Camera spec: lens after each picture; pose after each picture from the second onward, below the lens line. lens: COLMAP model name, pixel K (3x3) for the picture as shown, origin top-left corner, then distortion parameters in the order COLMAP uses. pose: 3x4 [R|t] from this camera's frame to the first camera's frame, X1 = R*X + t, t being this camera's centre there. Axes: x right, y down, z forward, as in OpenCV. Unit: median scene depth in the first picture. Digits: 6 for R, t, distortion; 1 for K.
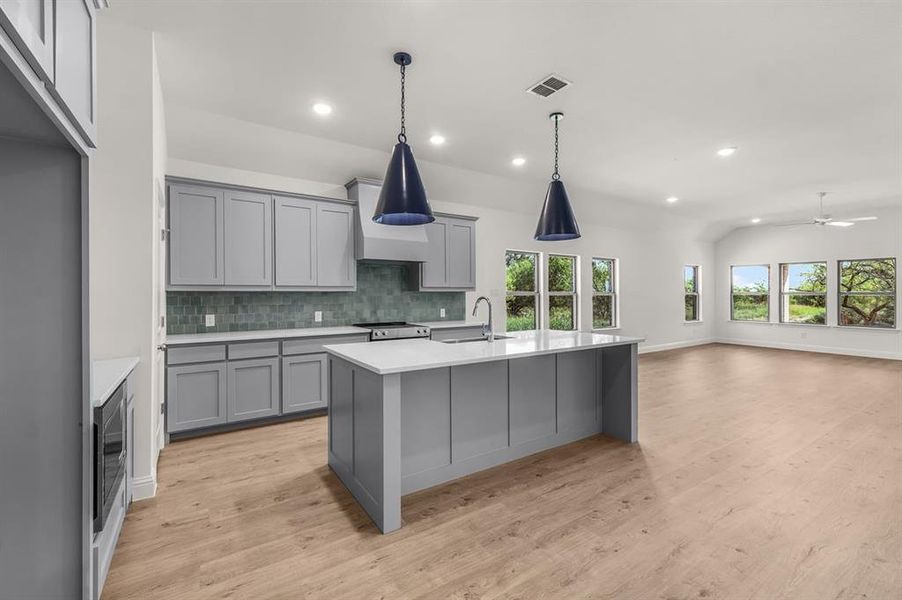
lens RADIAL K [[385.7, 0, 453.2], [0, 385.7, 294.4], [0, 0, 1]] dist [0.002930, -0.000055]
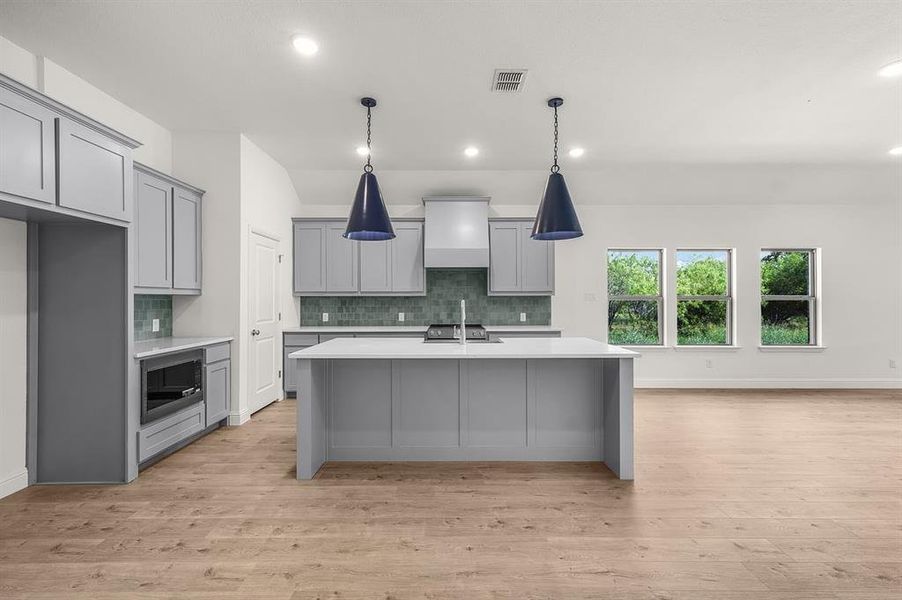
lens RADIAL K [[383.5, 0, 452.3], [0, 383.5, 299.7], [0, 0, 1]] dist [0.004370, 0.000609]
pose [[0.834235, 0.001623, -0.551407, 0.516241], [-0.000448, 0.999997, 0.002265, 0.000791], [0.551409, -0.001642, 0.834233, 0.101524]]
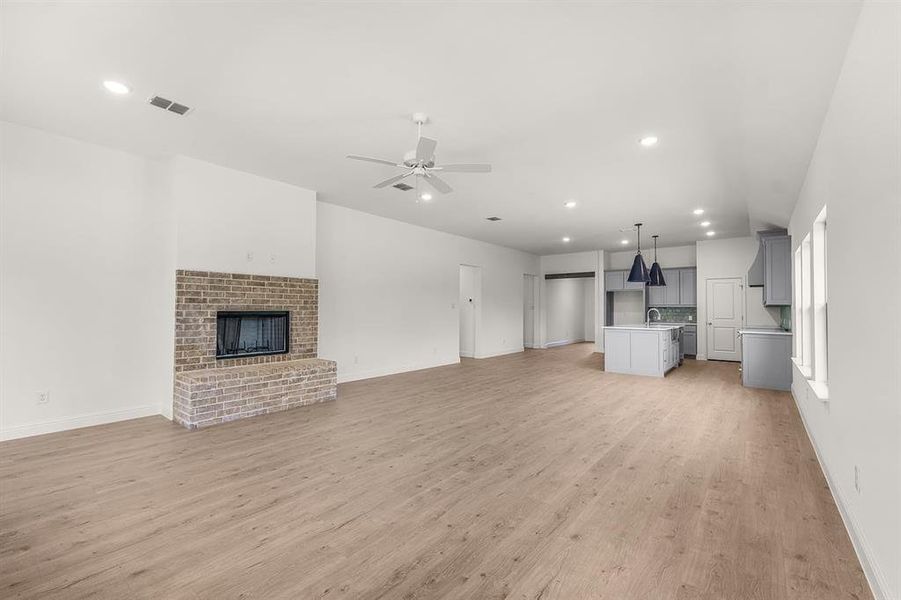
lens RADIAL K [[383.1, 0, 451.8], [0, 383.1, 299.7], [0, 0, 1]] dist [0.004370, 0.000609]
pose [[-0.950950, -0.011506, -0.309131, 1.748273], [-0.003299, 0.999628, -0.027057, 0.016741], [0.309328, -0.024710, -0.950634, 2.464113]]
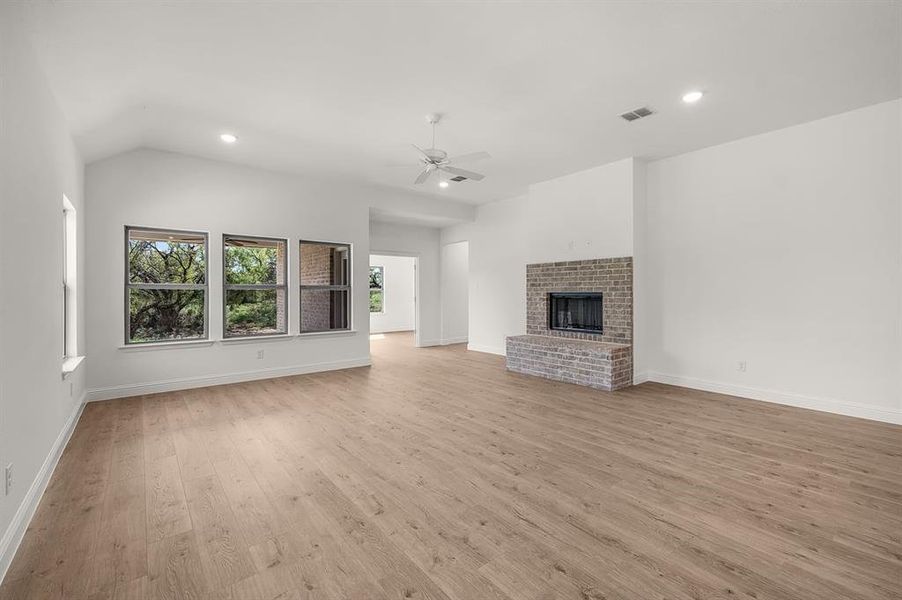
lens RADIAL K [[383.5, 0, 452.3], [0, 383.5, 299.7], [0, 0, 1]] dist [0.004370, 0.000609]
pose [[-0.108735, -0.019750, 0.993875, 0.603742], [0.002425, 0.999794, 0.020133, 0.018856], [-0.994068, 0.004600, -0.108665, 1.685843]]
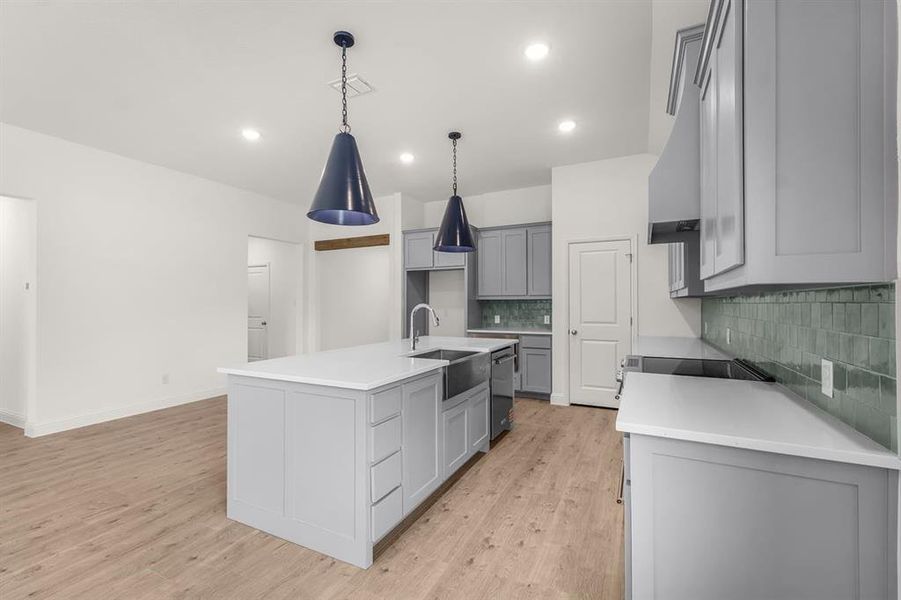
lens RADIAL K [[386.8, 0, 451.6], [0, 386.8, 301.6], [0, 0, 1]] dist [0.003212, 0.000327]
pose [[-0.865315, 0.002657, -0.501221, 0.407975], [0.004261, 0.999989, -0.002056, 0.000124], [0.501210, -0.003915, -0.865317, 1.531957]]
